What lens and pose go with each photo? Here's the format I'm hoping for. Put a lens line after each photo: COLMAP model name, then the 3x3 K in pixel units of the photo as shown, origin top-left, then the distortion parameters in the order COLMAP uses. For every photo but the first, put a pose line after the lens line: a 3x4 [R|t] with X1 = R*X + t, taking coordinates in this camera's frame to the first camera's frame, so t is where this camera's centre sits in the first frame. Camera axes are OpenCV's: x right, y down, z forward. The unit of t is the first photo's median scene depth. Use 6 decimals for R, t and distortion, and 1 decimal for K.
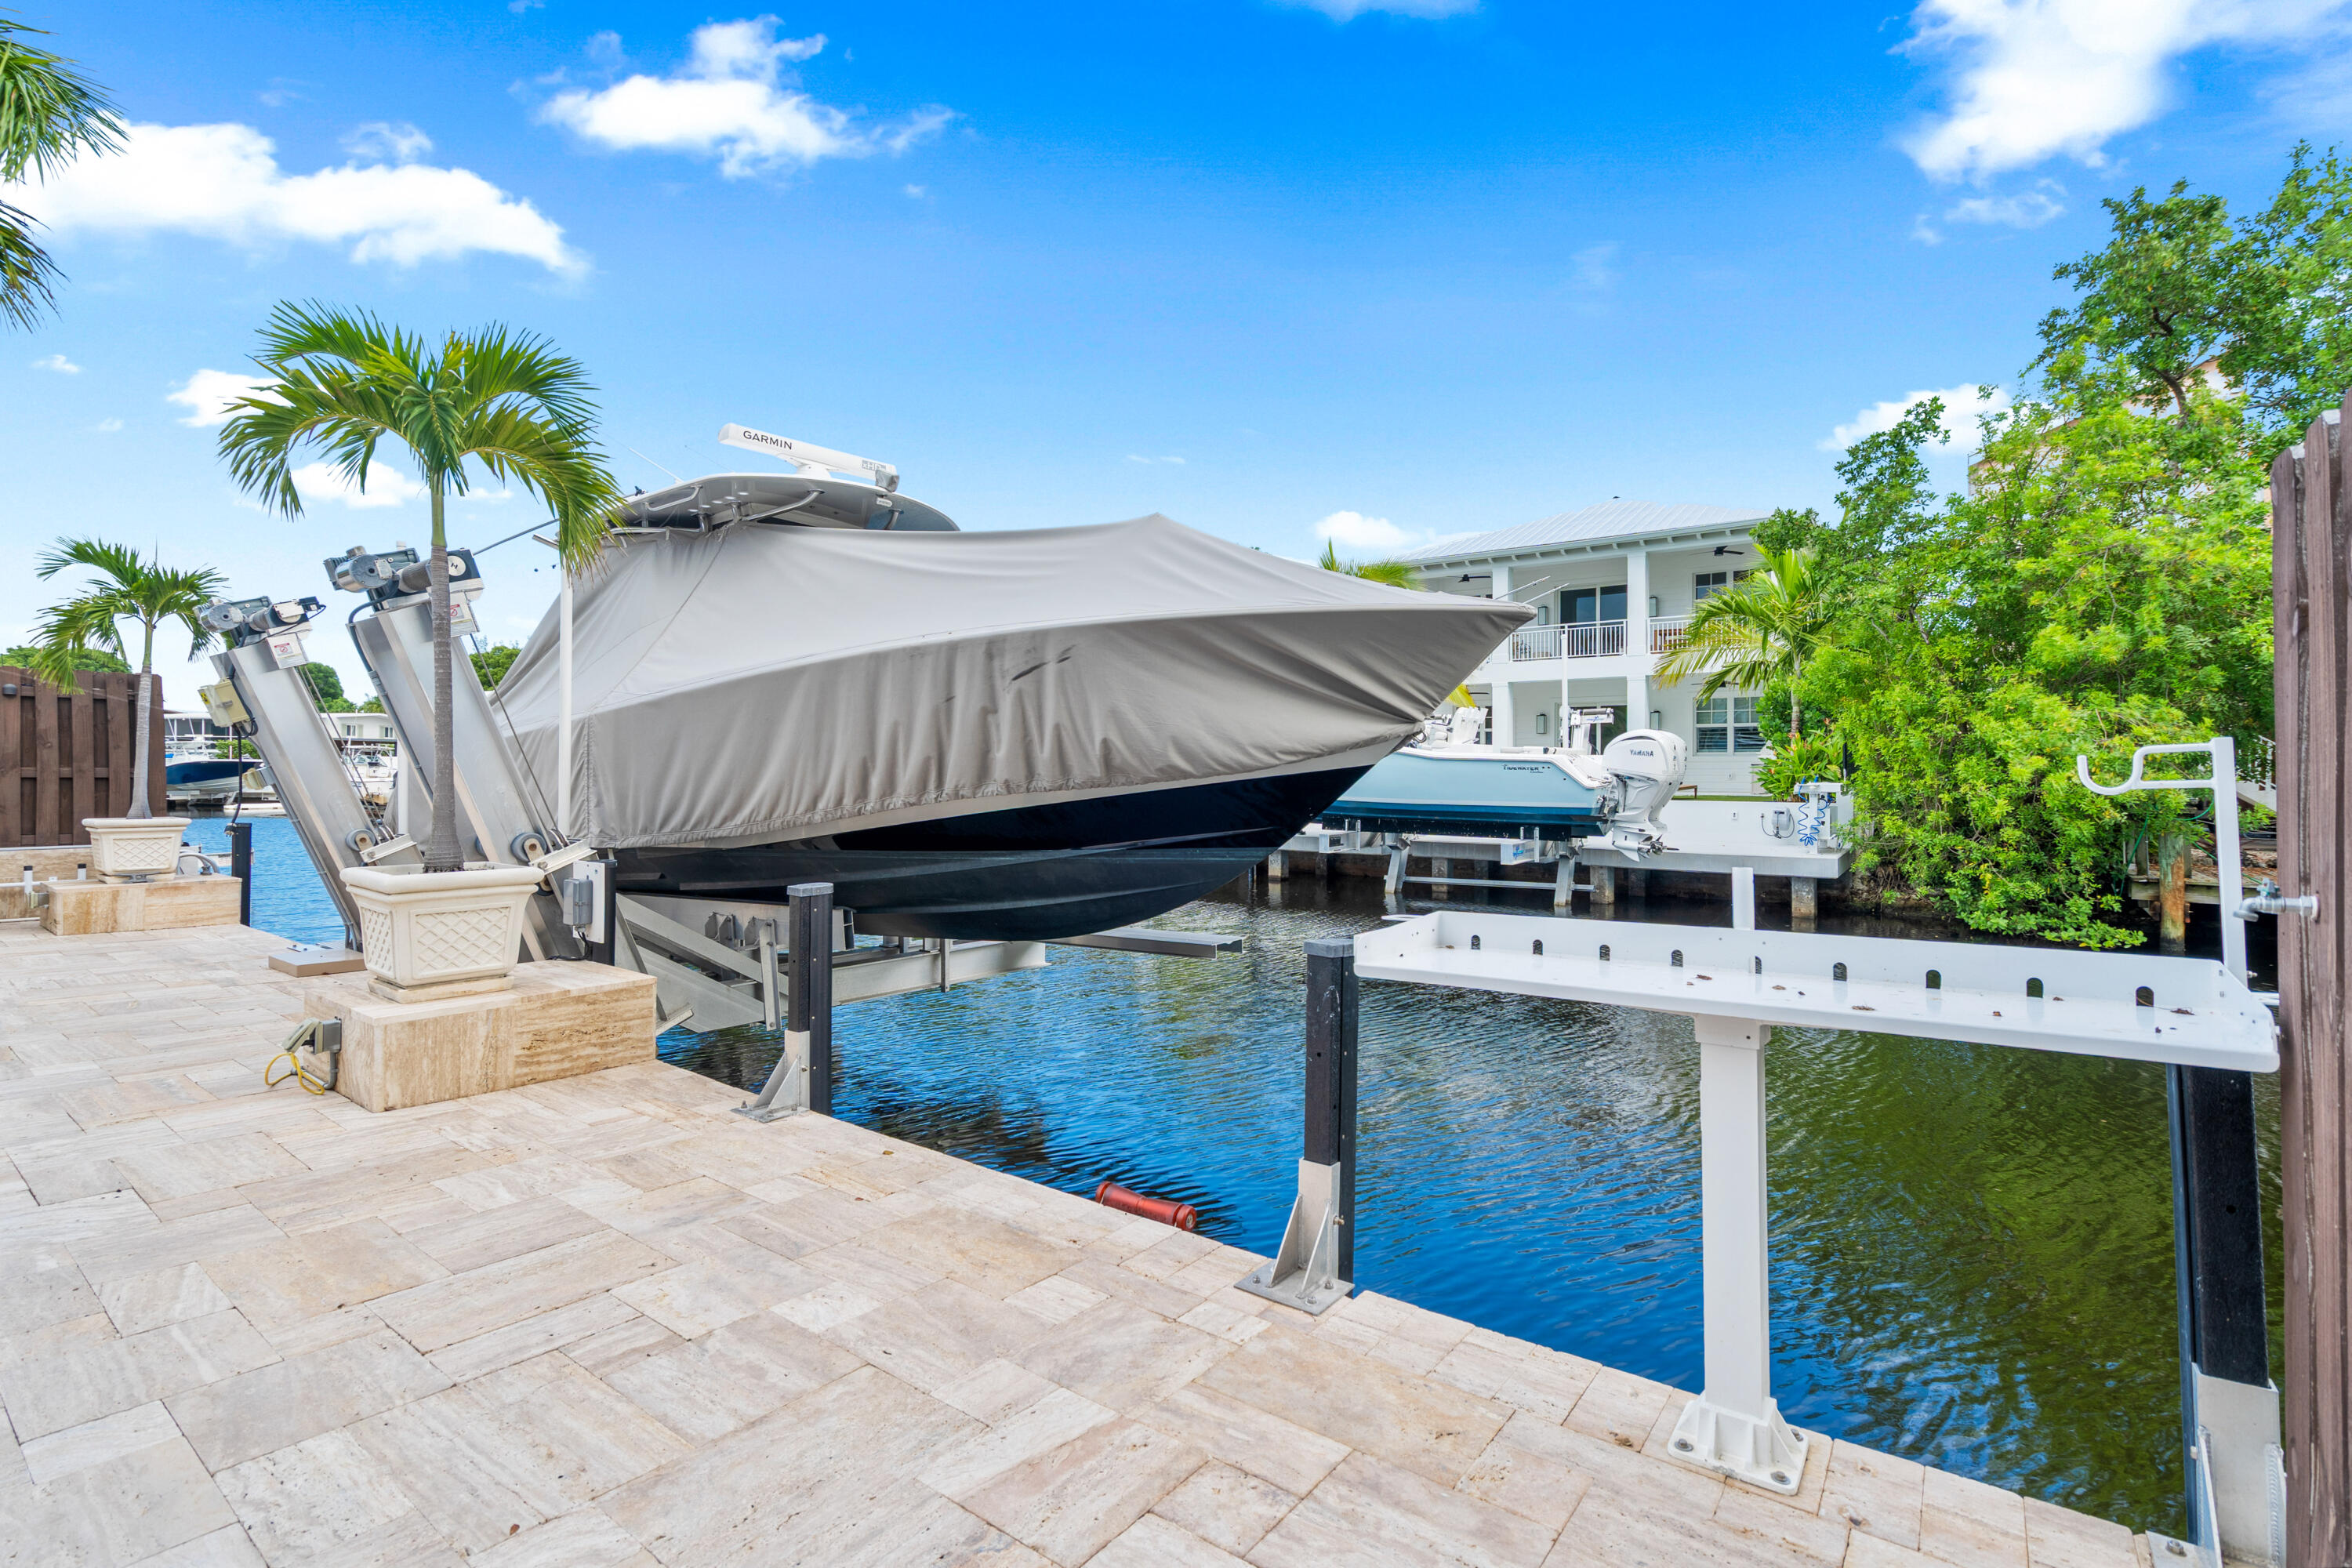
lens RADIAL K [[1074.9, 0, 1184.8], [0, 1074.9, 777.8], [0, 0, 1]] dist [-0.001733, 0.000638]
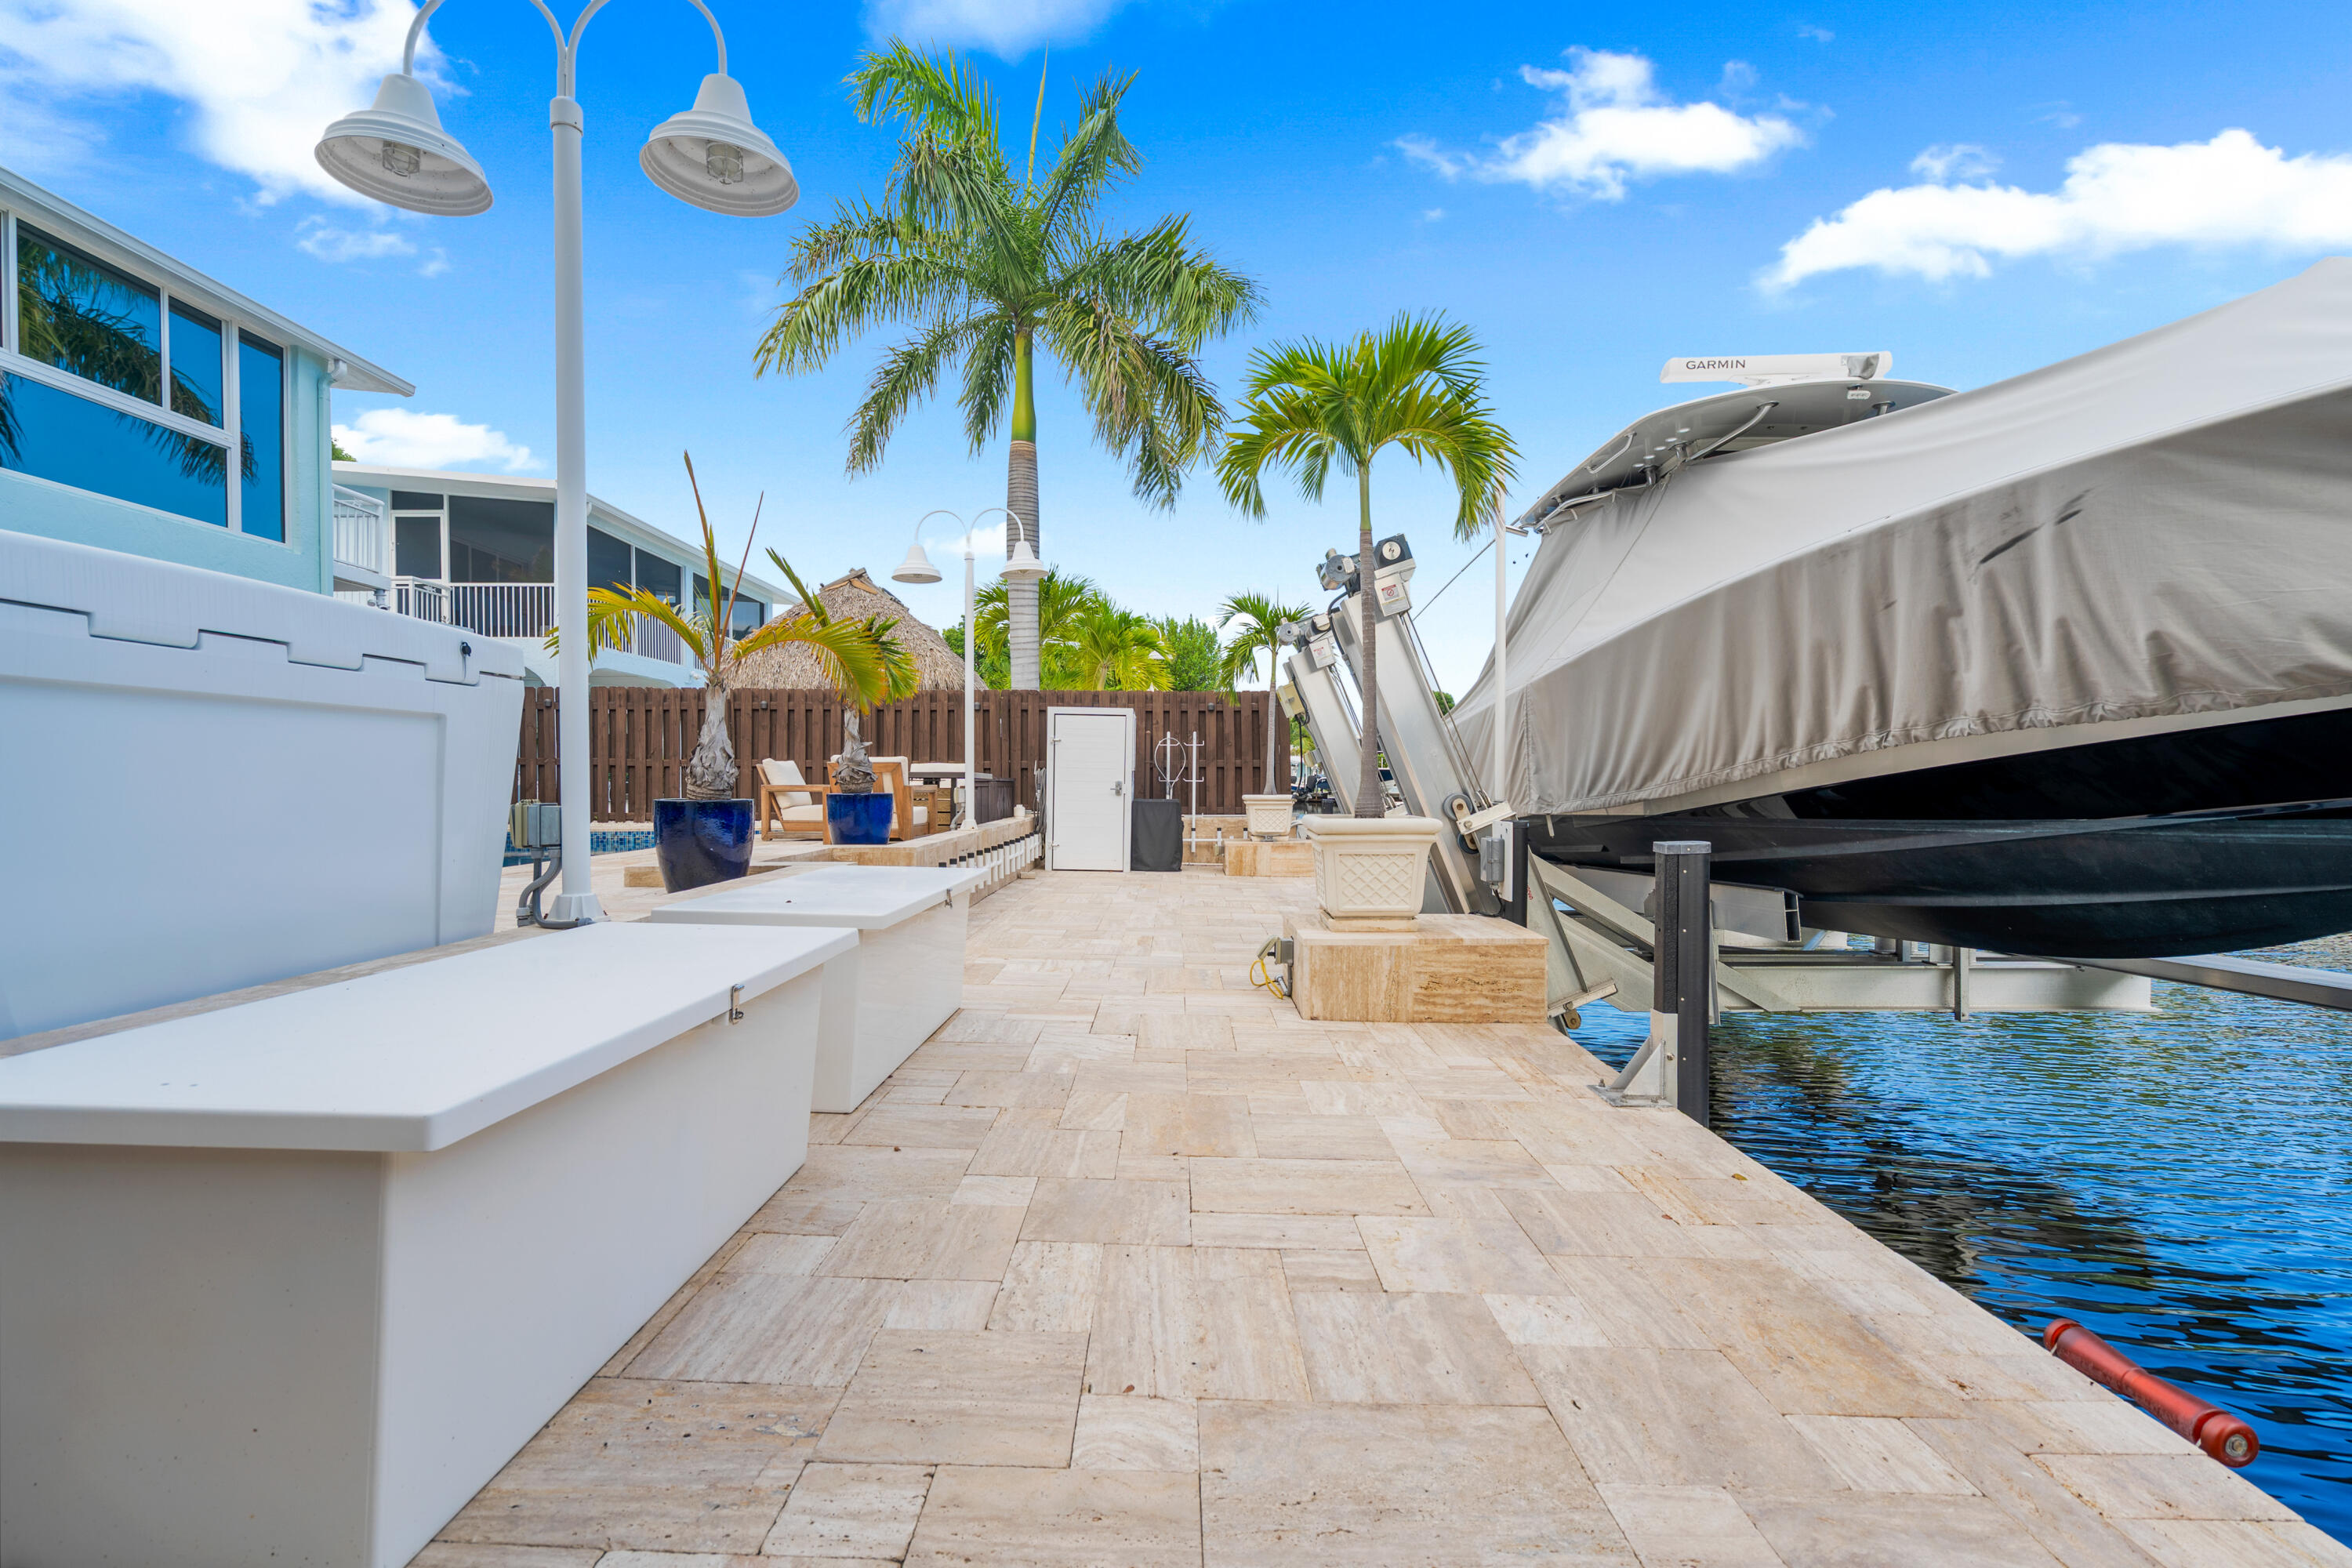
lens RADIAL K [[1074.9, 0, 1164.5], [0, 1074.9, 780.6], [0, 0, 1]] dist [-0.001733, 0.000638]
pose [[0.598975, -0.004887, -0.800753, 0.078918], [0.004033, 0.999987, -0.003087, 0.049409], [0.800757, -0.001380, 0.598987, 0.160121]]
